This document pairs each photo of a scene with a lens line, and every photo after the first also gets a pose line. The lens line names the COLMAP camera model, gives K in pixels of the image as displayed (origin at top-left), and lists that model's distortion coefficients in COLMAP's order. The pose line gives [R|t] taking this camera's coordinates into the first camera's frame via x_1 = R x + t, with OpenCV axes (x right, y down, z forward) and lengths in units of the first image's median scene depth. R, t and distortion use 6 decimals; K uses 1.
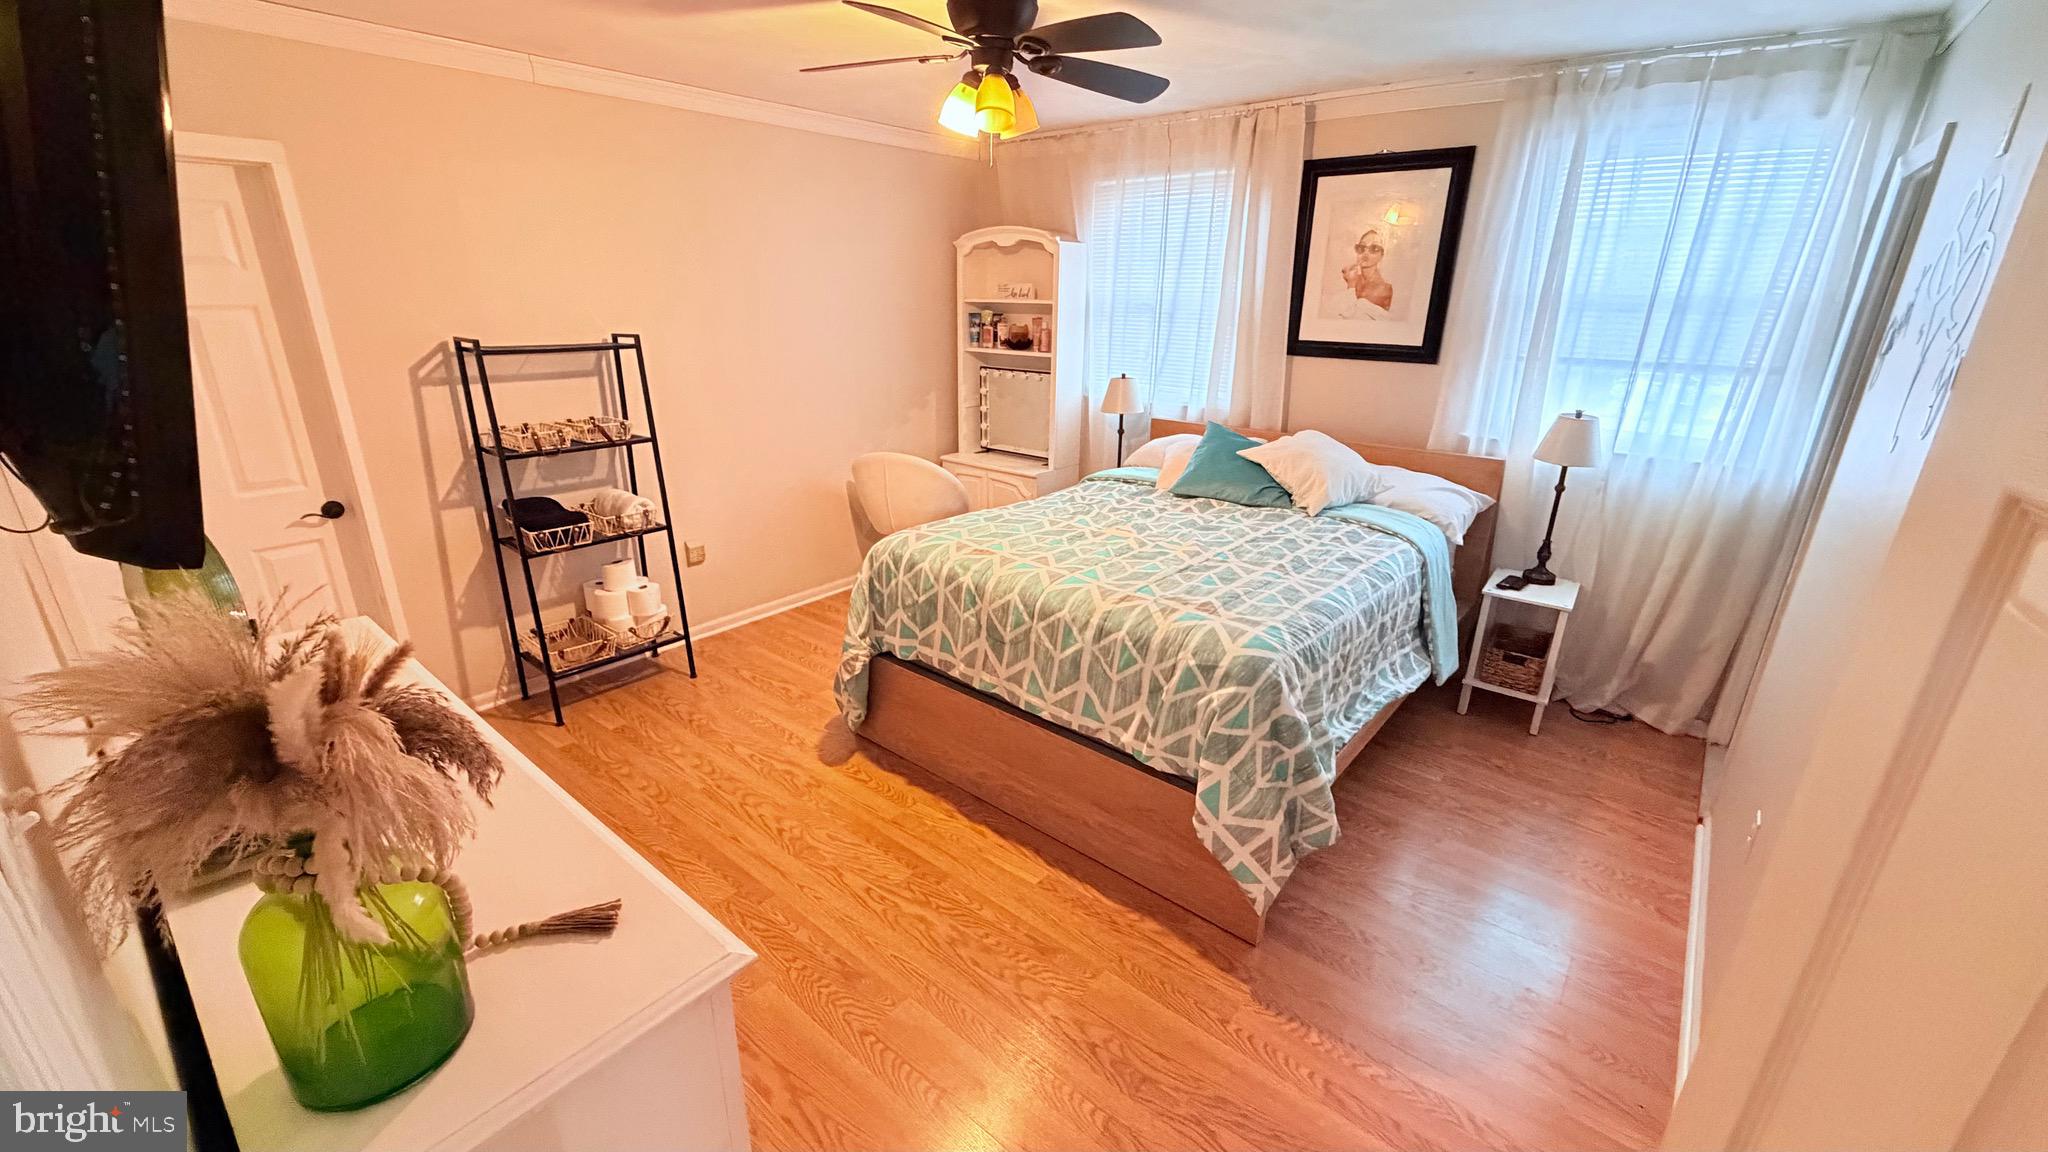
lens RADIAL K [[817.6, 0, 1018.7], [0, 817.6, 575.9], [0, 0, 1]] dist [0.002240, -0.000927]
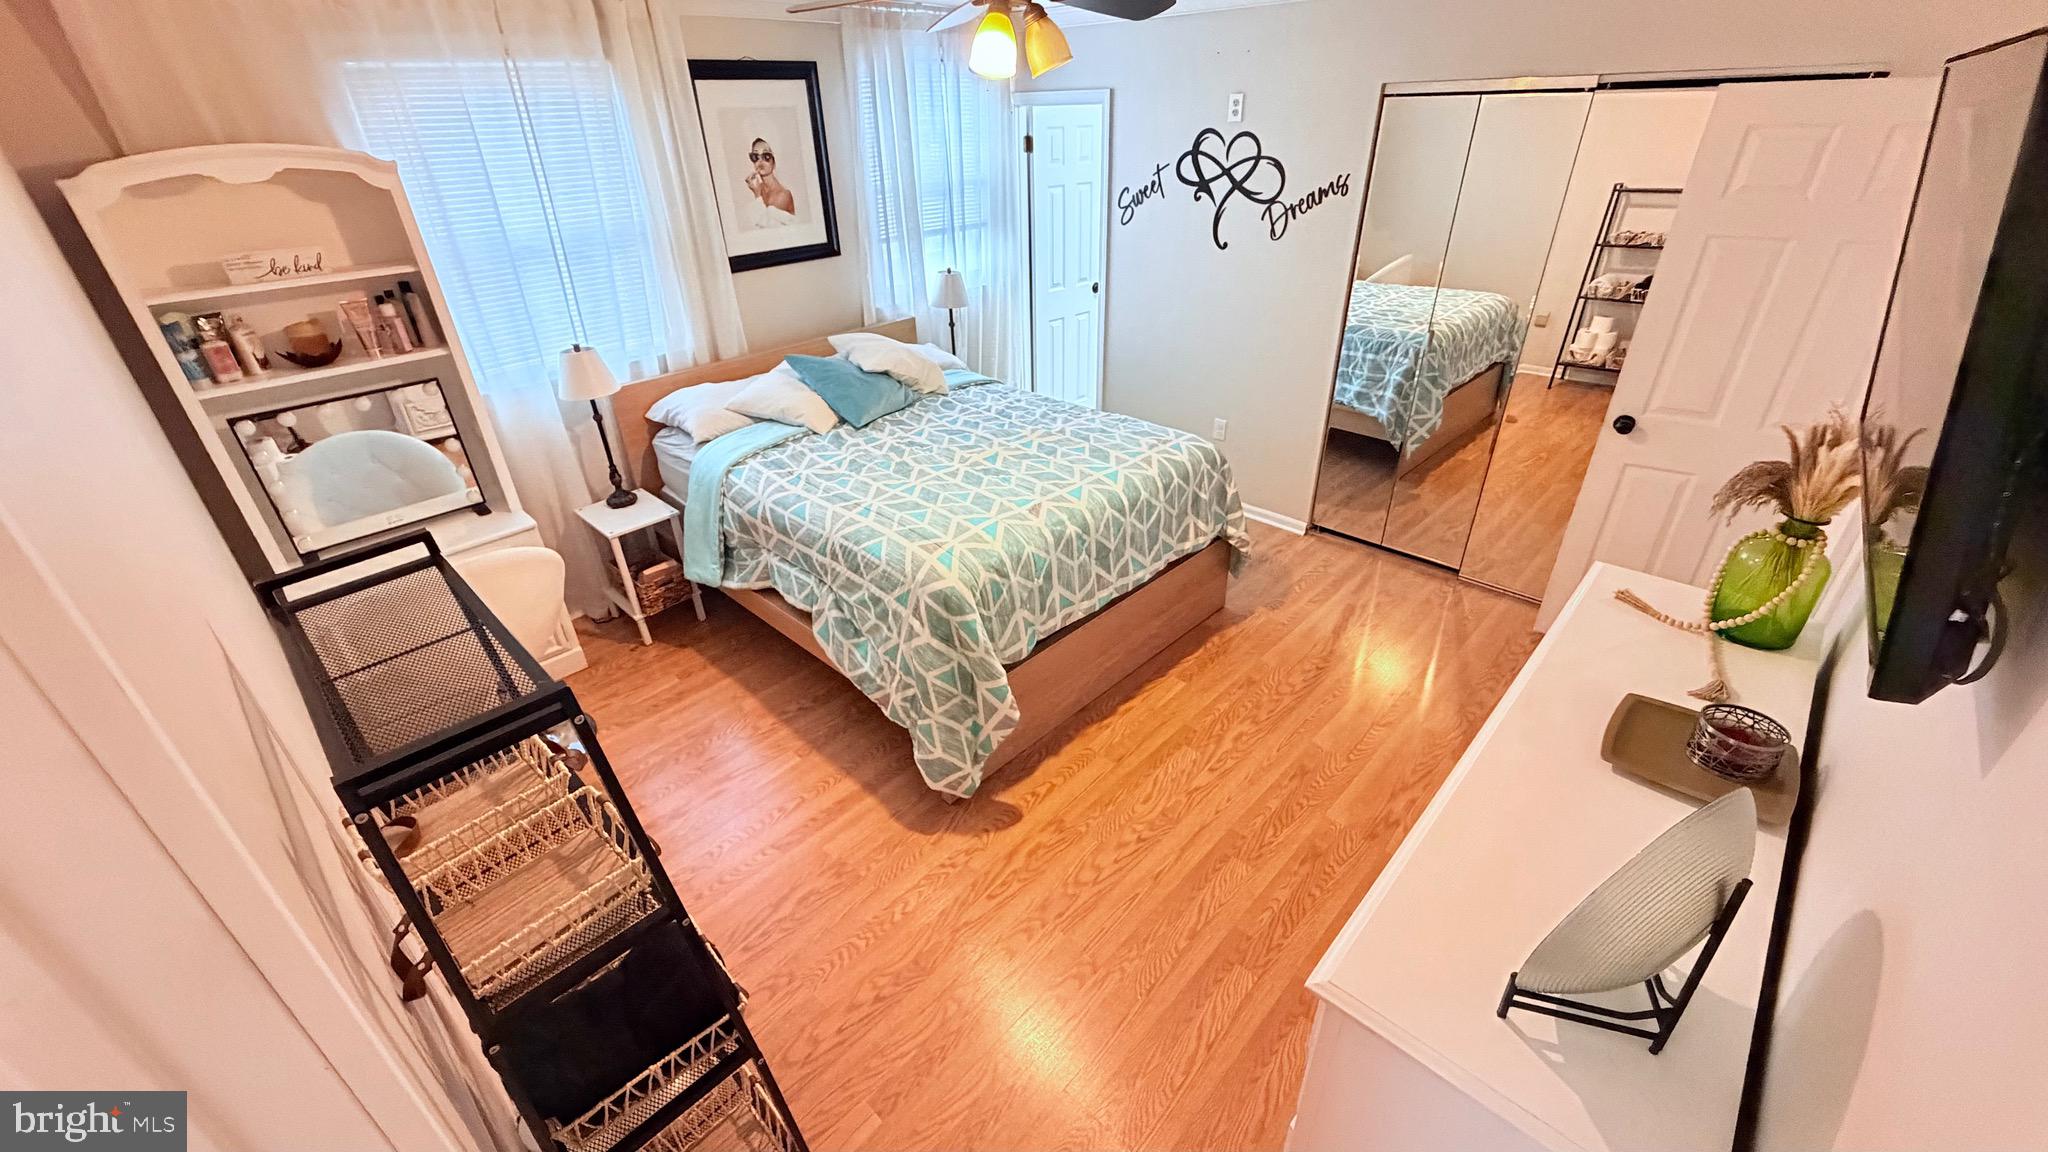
lens RADIAL K [[817.6, 0, 1018.4], [0, 817.6, 576.1], [0, 0, 1]] dist [0.002240, -0.000927]
pose [[0.065551, -0.506950, 0.859479, -0.822621], [0.361985, 0.814739, 0.452953, -0.366592], [-0.929876, 0.281427, 0.236916, 0.689989]]
